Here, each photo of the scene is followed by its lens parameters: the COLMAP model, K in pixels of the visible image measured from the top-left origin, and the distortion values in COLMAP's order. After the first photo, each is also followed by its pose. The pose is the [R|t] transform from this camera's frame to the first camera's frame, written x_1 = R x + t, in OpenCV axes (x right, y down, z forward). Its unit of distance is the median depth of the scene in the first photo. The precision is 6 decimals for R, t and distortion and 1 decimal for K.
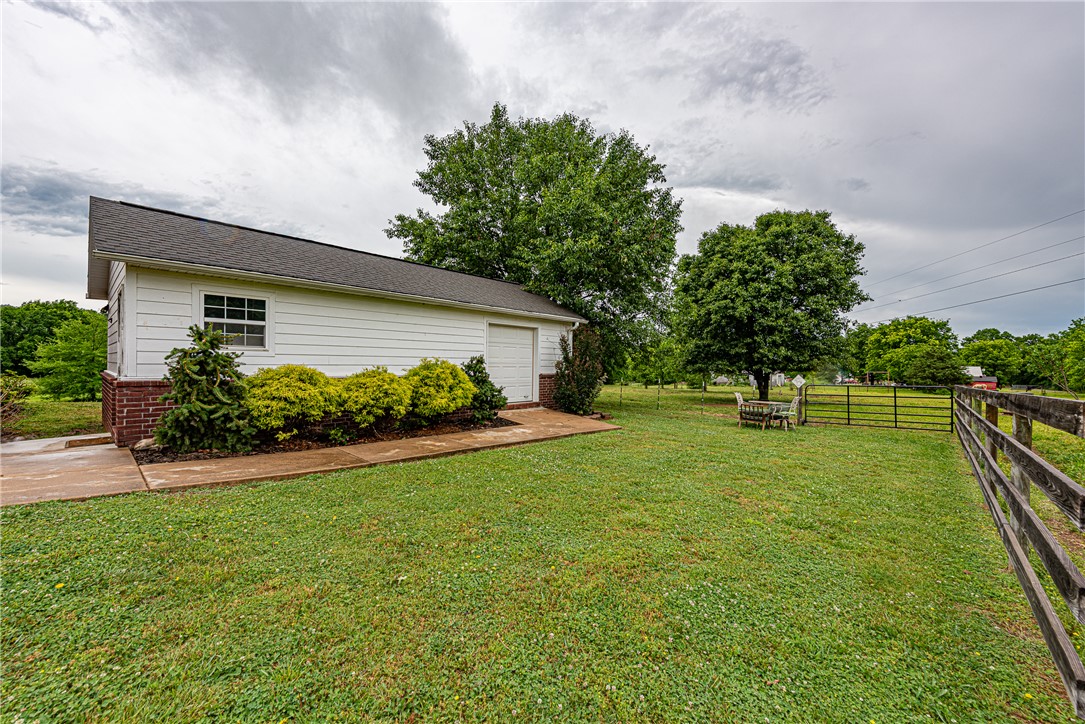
lens RADIAL K [[424.0, 0, 547.0], [0, 424.0, 367.8], [0, 0, 1]] dist [0.011611, 0.000212]
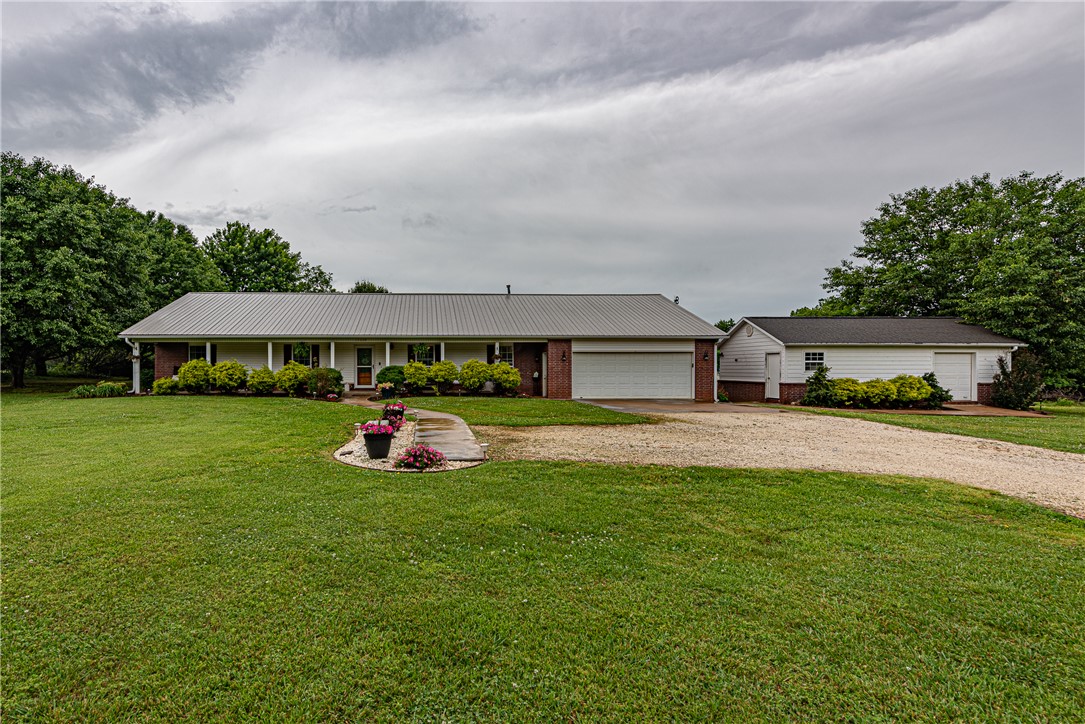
lens RADIAL K [[504.3, 0, 425.0], [0, 504.3, 376.2], [0, 0, 1]] dist [-0.013767, 0.000176]
pose [[0.664645, -0.004835, -0.747143, -0.006239], [-0.000064, 0.999979, -0.006529, 0.002063], [0.747159, 0.004387, 0.664631, -1.510397]]
